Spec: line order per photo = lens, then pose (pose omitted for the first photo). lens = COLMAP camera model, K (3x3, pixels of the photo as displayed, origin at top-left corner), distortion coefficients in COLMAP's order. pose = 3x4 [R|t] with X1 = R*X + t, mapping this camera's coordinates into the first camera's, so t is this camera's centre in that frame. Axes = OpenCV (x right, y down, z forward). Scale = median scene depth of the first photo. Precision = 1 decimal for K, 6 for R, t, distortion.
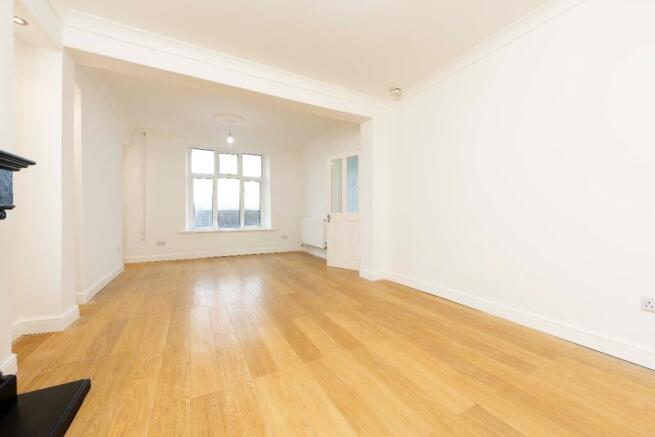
lens RADIAL K [[258.6, 0, 331.7], [0, 258.6, 216.8], [0, 0, 1]] dist [-0.009631, 0.000433]
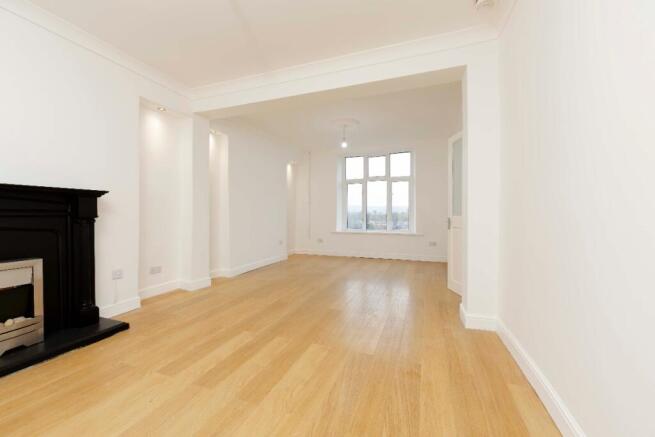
lens RADIAL K [[258.6, 0, 326.3], [0, 258.6, 214.3], [0, 0, 1]] dist [-0.009631, 0.000433]
pose [[0.647039, -0.000470, -0.762457, 0.277168], [-0.007024, 0.999954, -0.006578, -0.011772], [0.762425, 0.009612, 0.647005, 0.231069]]
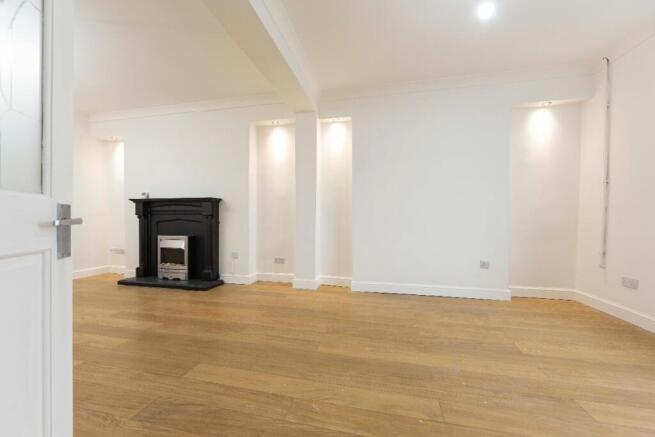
lens RADIAL K [[258.6, 0, 323.6], [0, 258.6, 221.5], [0, 0, 1]] dist [-0.009631, 0.000433]
pose [[-0.648284, 0.001849, -0.761397, 0.030225], [-0.016010, 0.999743, 0.016060, -0.004498], [0.761231, 0.022602, -0.648087, 0.861981]]
